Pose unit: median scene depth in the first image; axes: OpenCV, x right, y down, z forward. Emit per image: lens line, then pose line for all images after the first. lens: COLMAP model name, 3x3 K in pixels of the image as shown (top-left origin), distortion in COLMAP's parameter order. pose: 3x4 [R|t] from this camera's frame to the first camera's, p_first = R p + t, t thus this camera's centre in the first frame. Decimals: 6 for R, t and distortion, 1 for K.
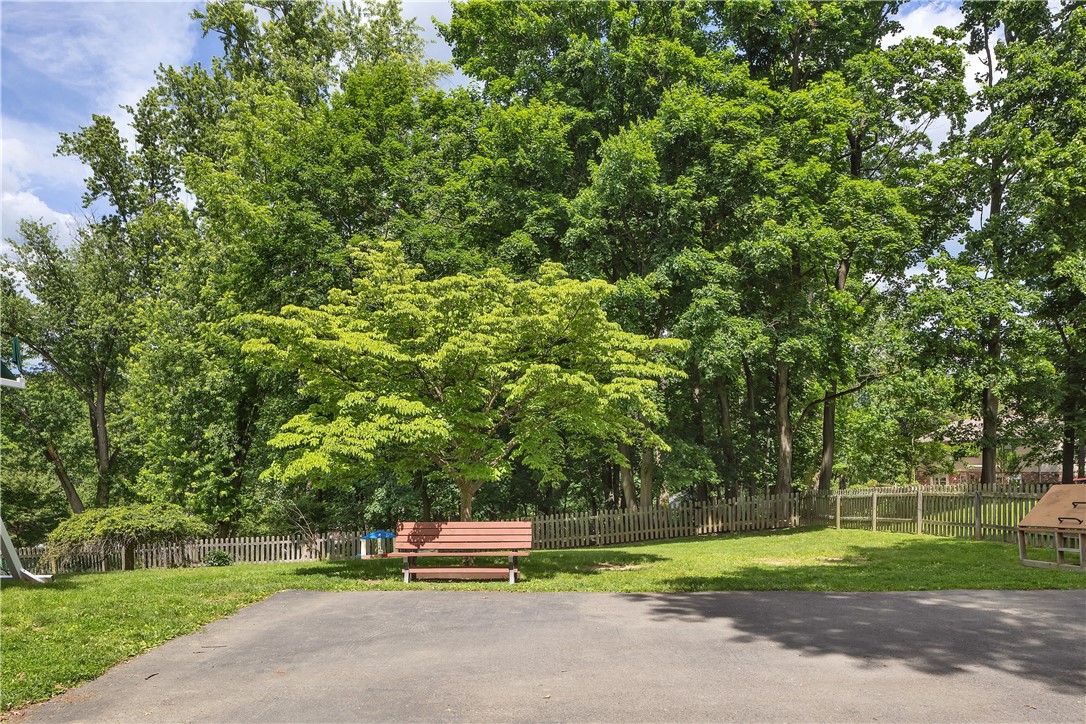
lens RADIAL K [[747.2, 0, 543.0], [0, 747.2, 380.7], [0, 0, 1]] dist [0.000668, 0.001888]
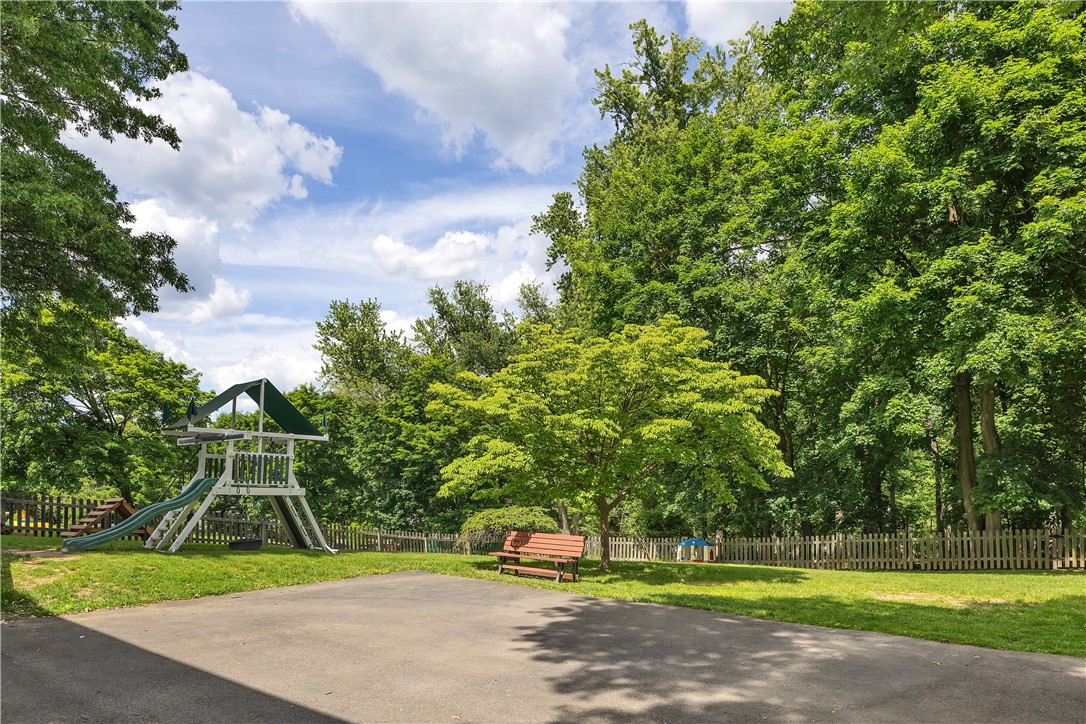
lens RADIAL K [[747.2, 0, 543.0], [0, 747.2, 380.7], [0, 0, 1]] dist [0.000668, 0.001888]
pose [[0.781233, -0.066219, -0.620718, 0.346822], [0.063047, 0.997643, -0.027080, -0.022155], [0.621048, -0.017979, 0.783566, -0.019725]]
